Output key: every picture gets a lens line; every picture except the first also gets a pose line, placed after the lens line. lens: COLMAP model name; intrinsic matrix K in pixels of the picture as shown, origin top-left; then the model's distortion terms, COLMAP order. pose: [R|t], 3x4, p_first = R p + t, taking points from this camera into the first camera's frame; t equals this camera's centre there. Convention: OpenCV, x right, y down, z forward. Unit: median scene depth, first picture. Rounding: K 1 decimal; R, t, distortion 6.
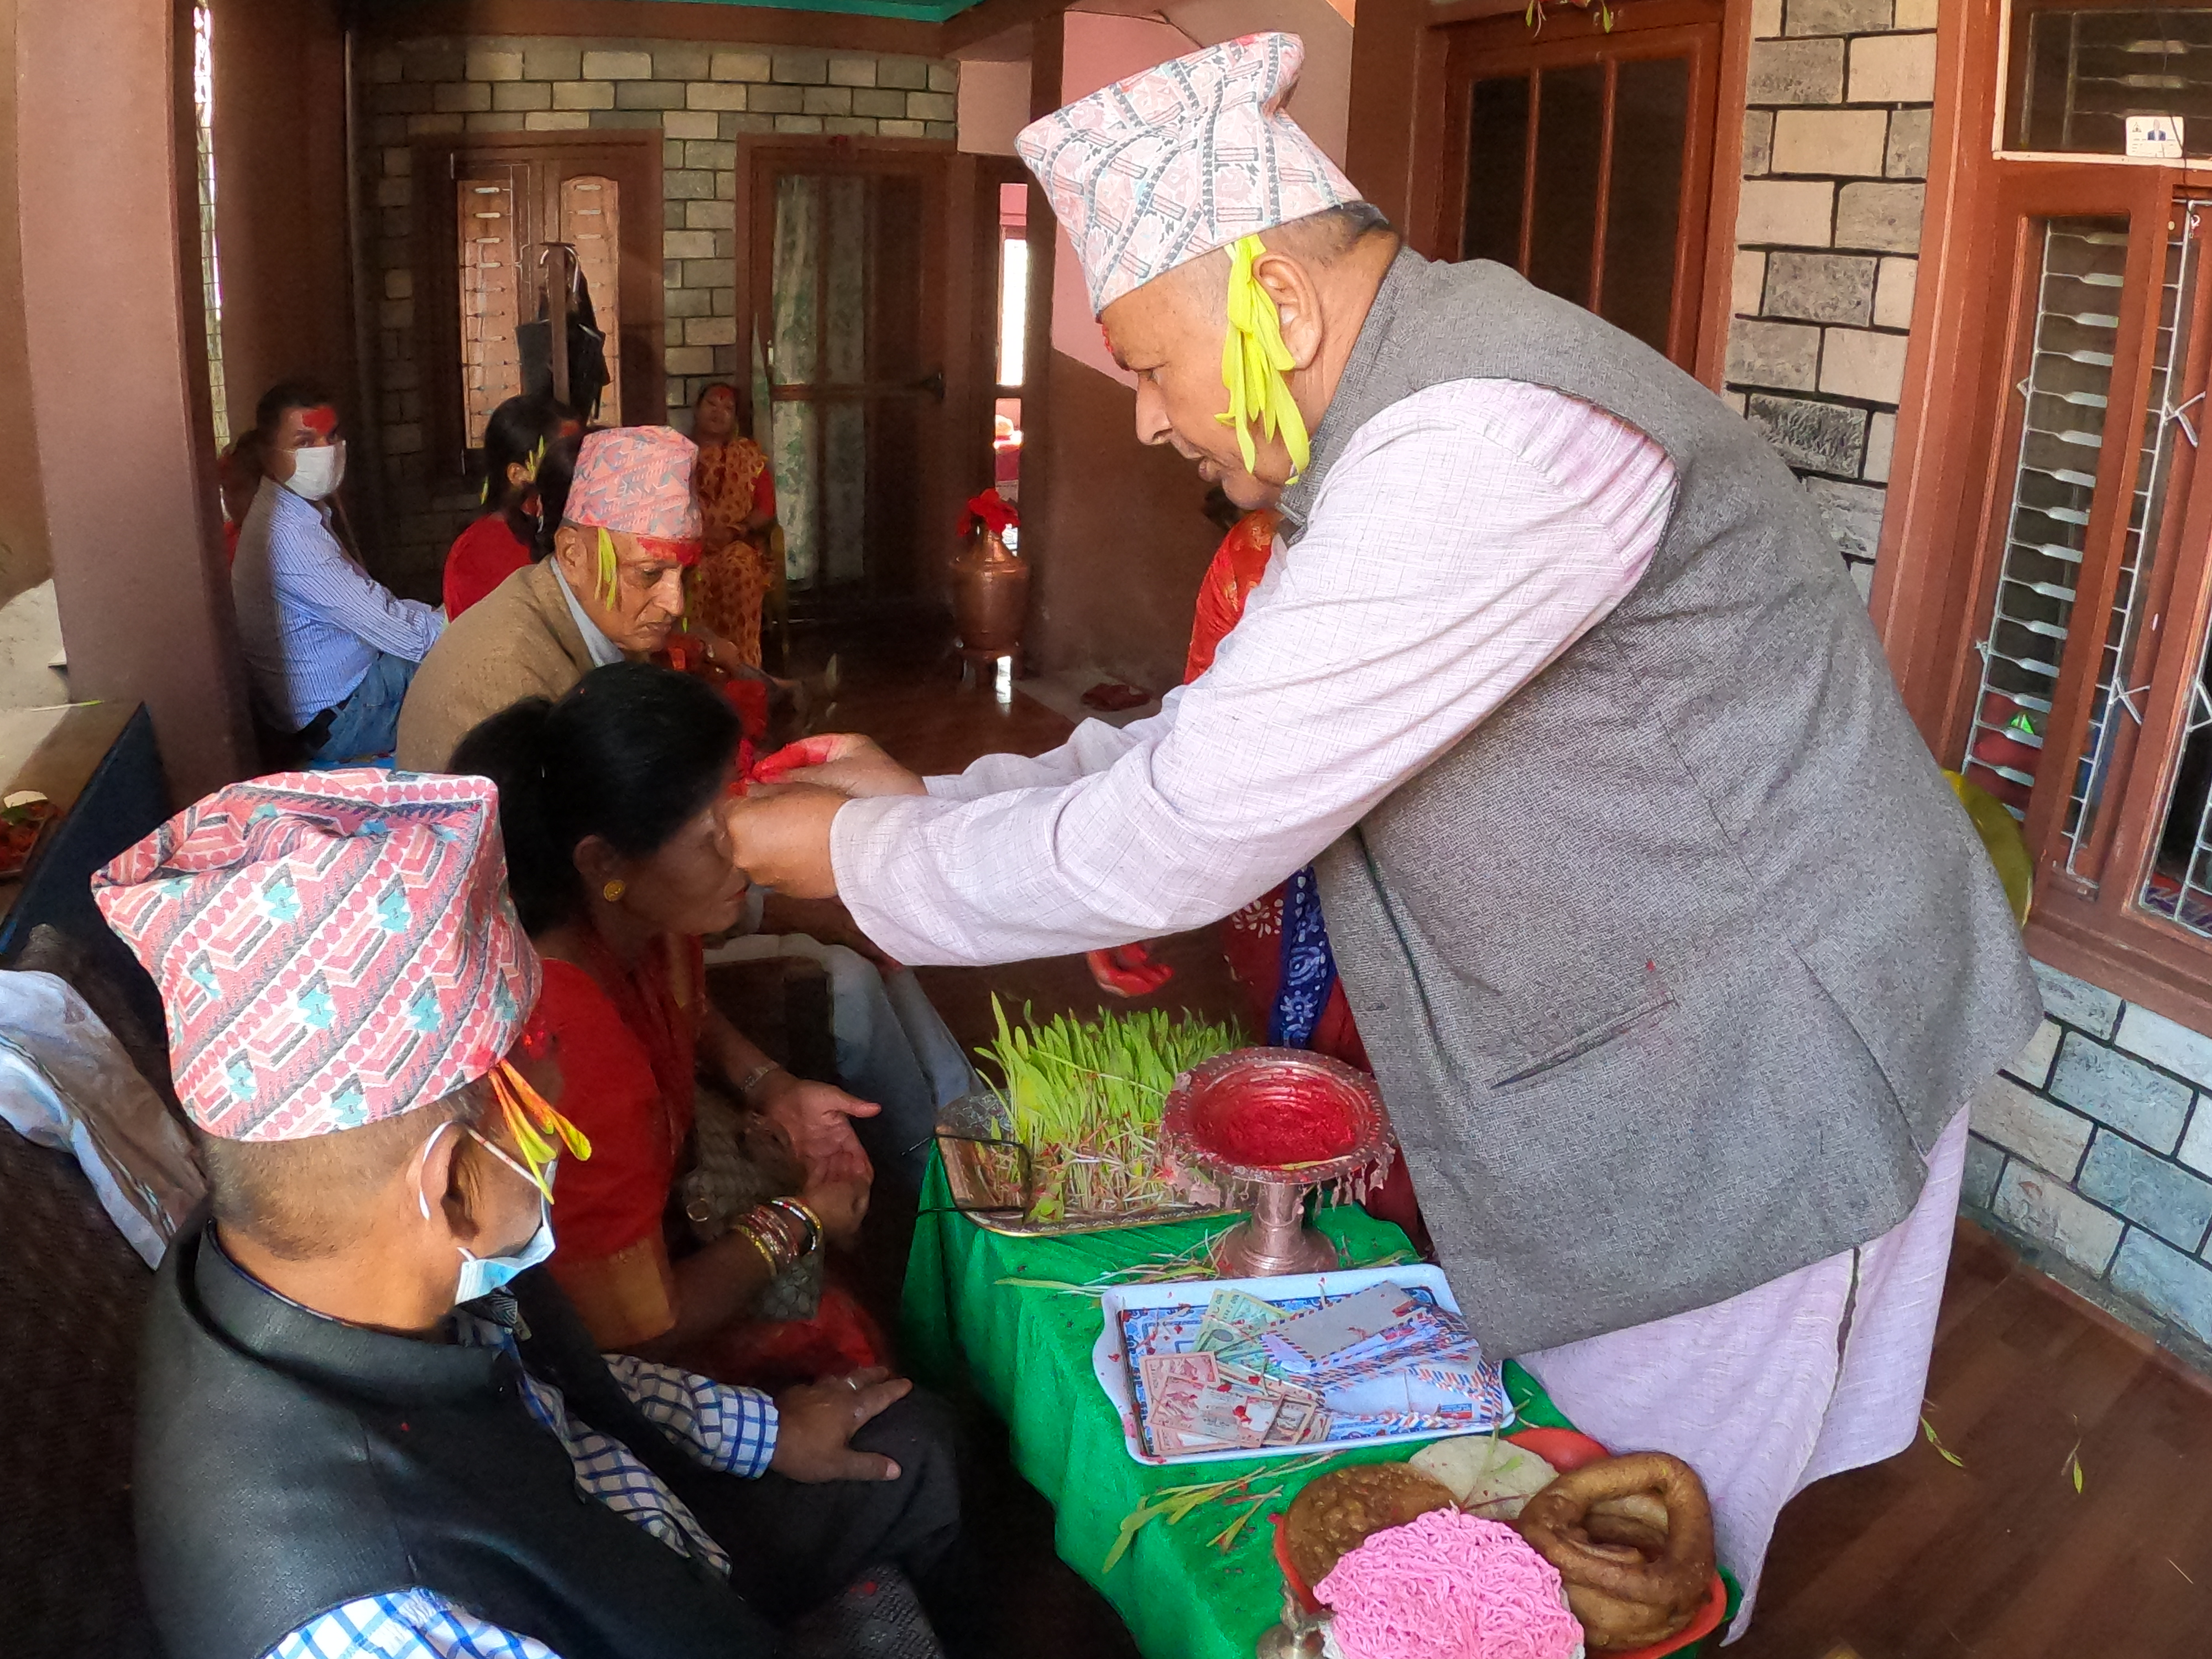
lens RADIAL K [[1387.4, 0, 1127.2], [0, 1387.4, 837.7], [0, 0, 1]] dist [-0.250375, 0.070218]
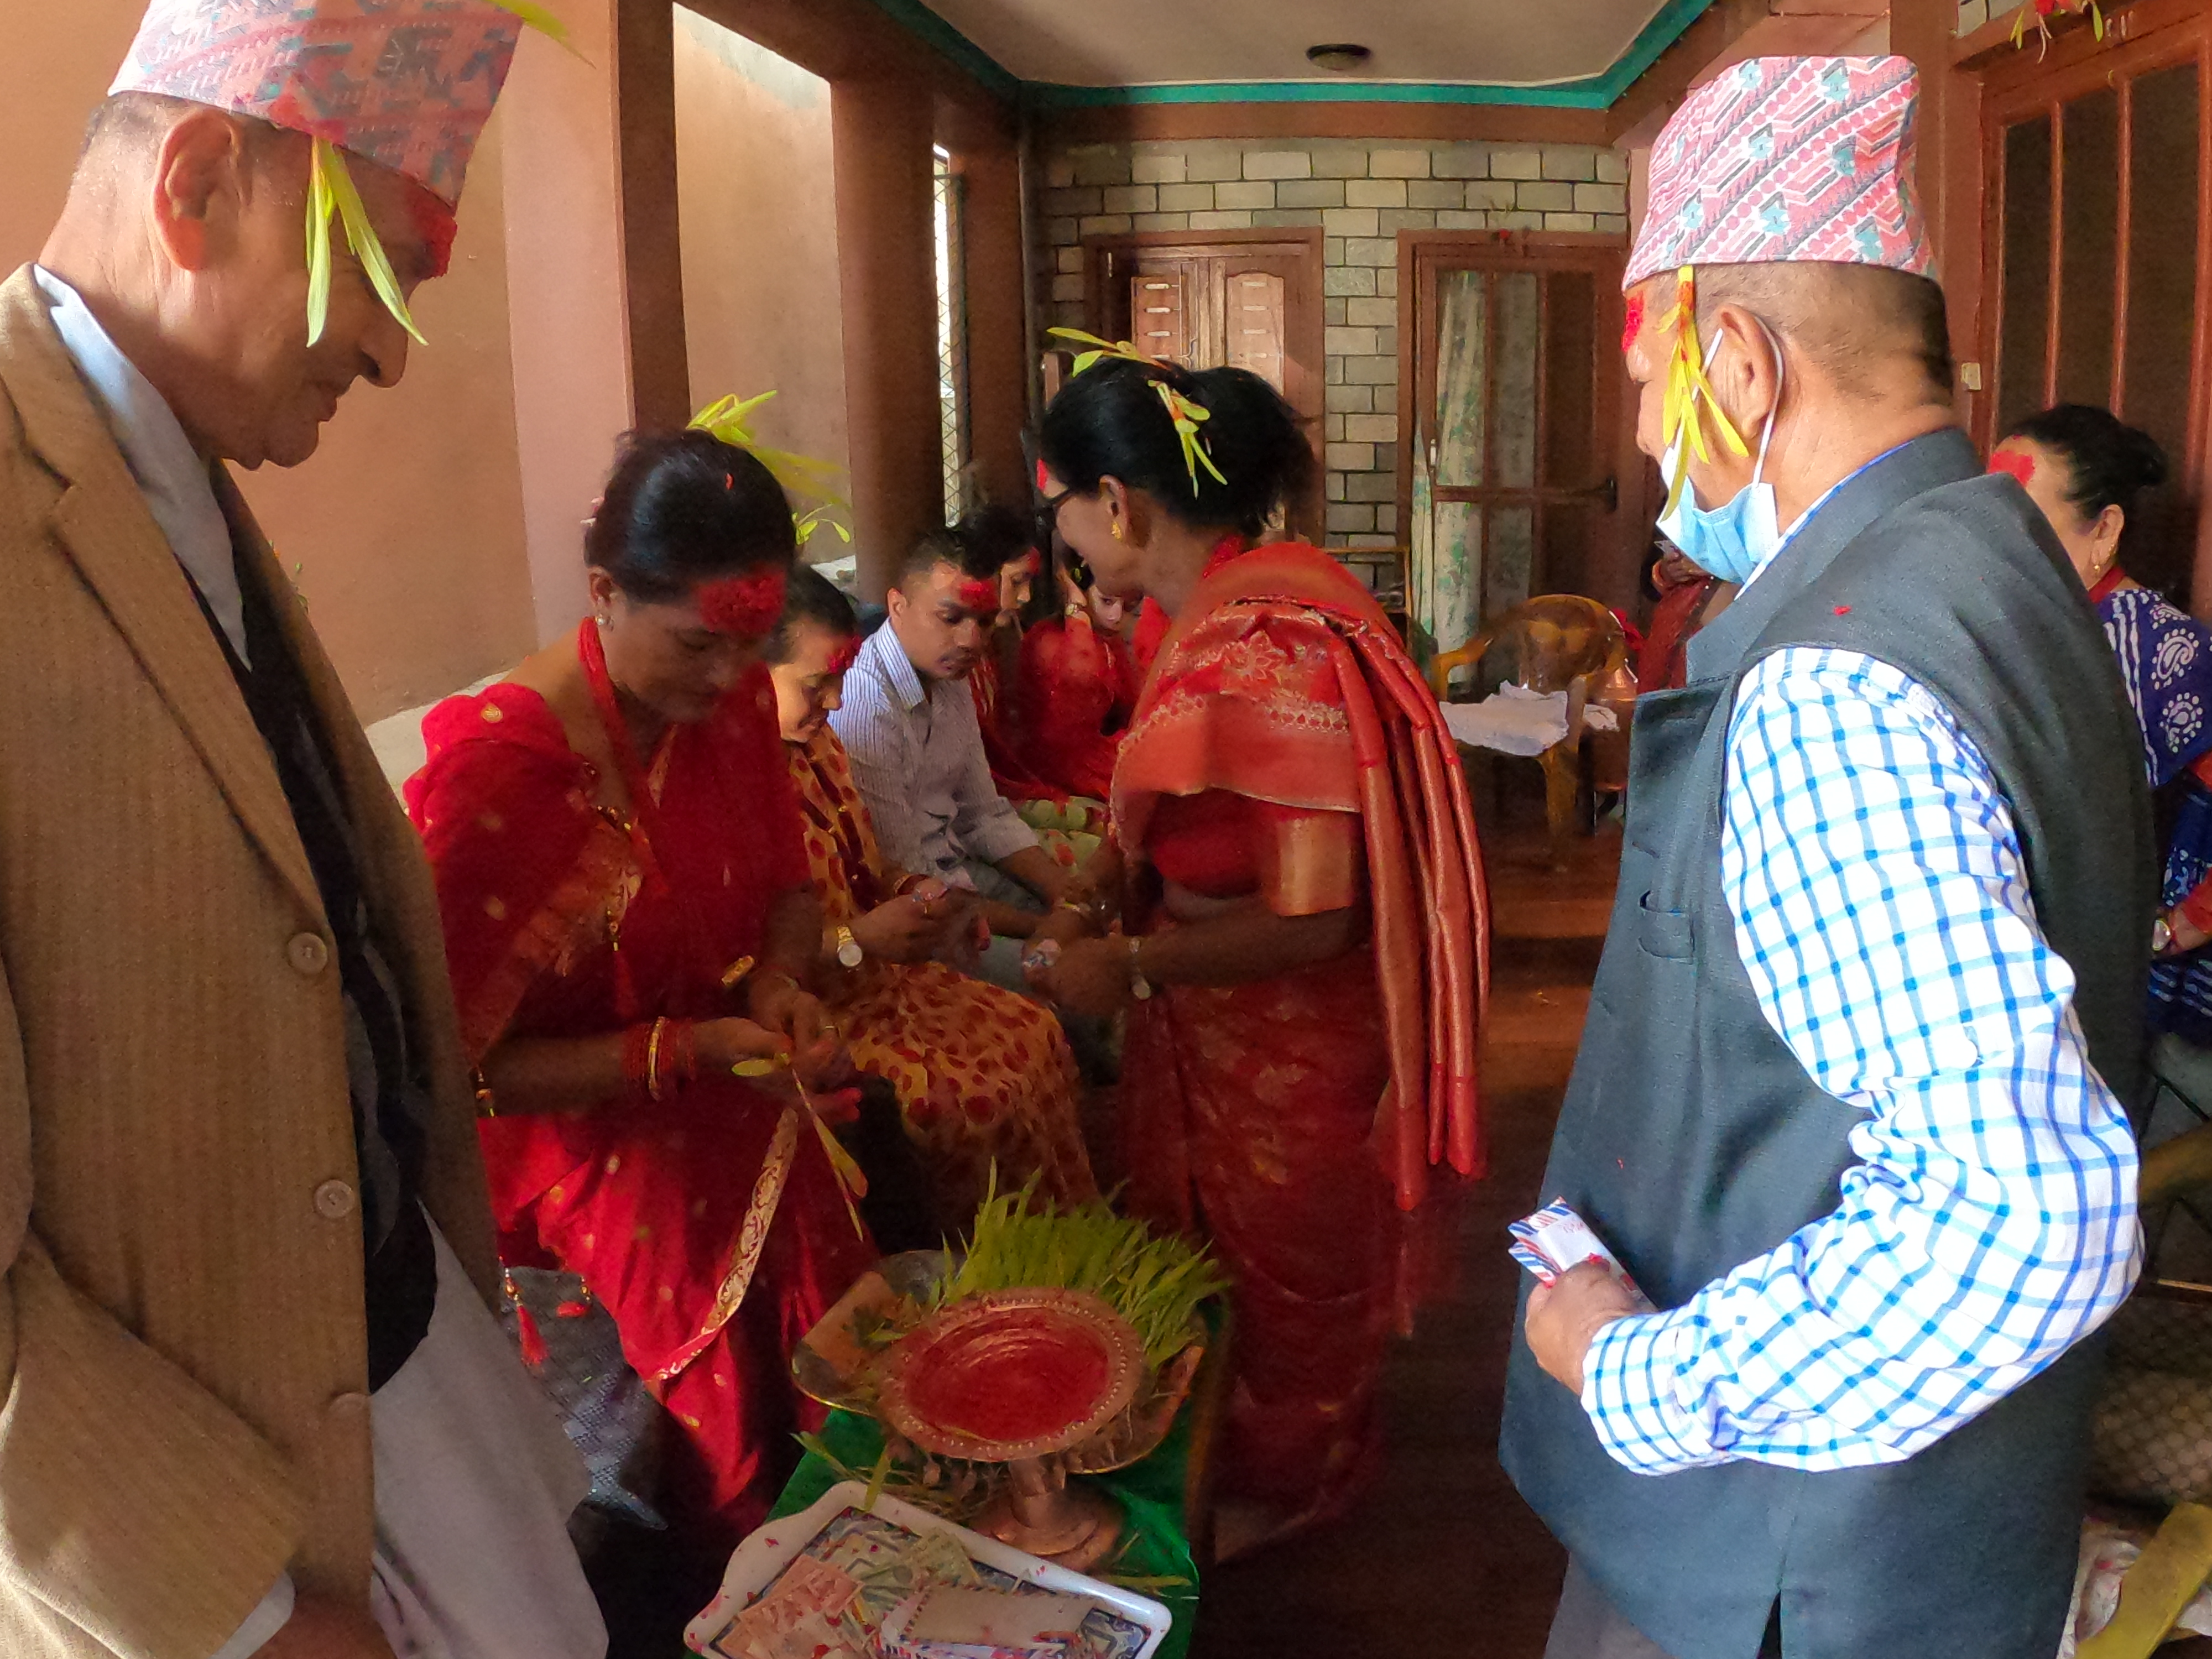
lens RADIAL K [[1387.4, 0, 1127.2], [0, 1387.4, 837.7], [0, 0, 1]] dist [-0.250375, 0.070218]
pose [[0.814188, 0.124511, -0.567094, 0.318855], [-0.160356, 0.986967, -0.013529, -0.070729], [0.558018, 0.101952, 0.823542, 0.160678]]
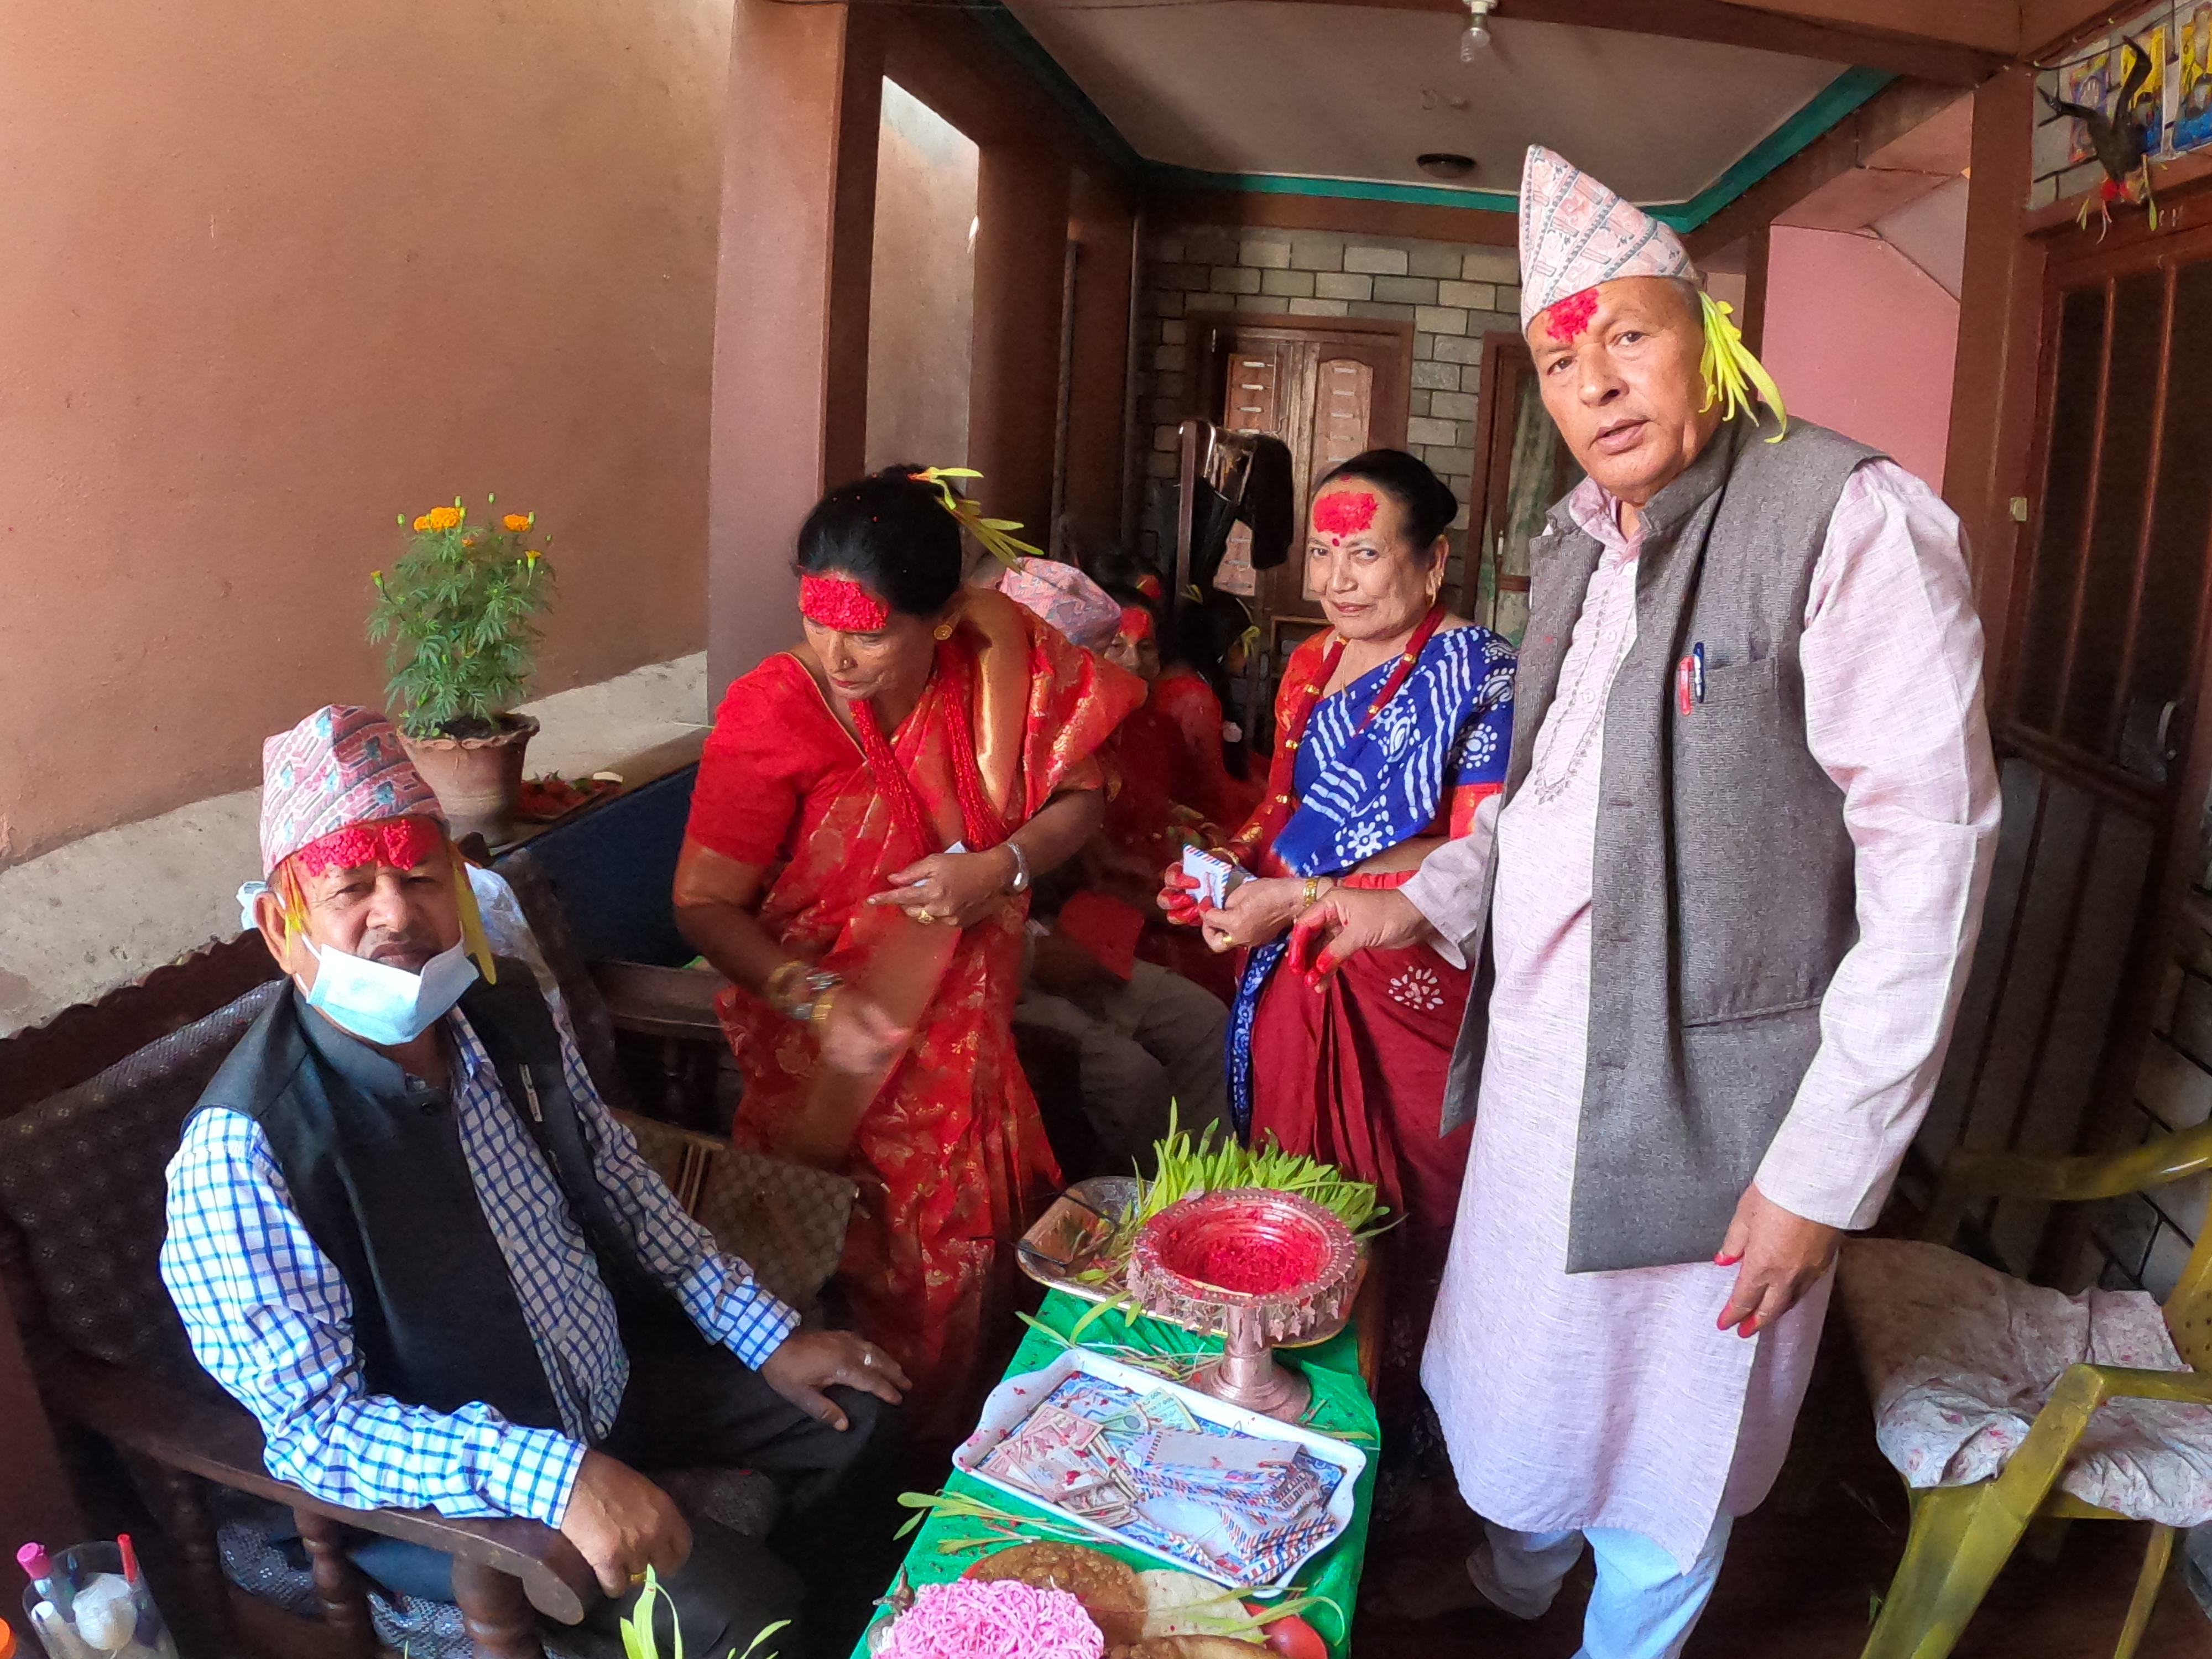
lens RADIAL K [[1387.4, 0, 1127.2], [0, 1387.4, 837.7], [0, 0, 1]] dist [-0.250375, 0.070218]
pose [[0.802674, 0.162861, -0.573752, 0.306696], [-0.239706, 0.968971, -0.060302, -0.010316], [0.546128, 0.185935, 0.816806, 0.019459]]
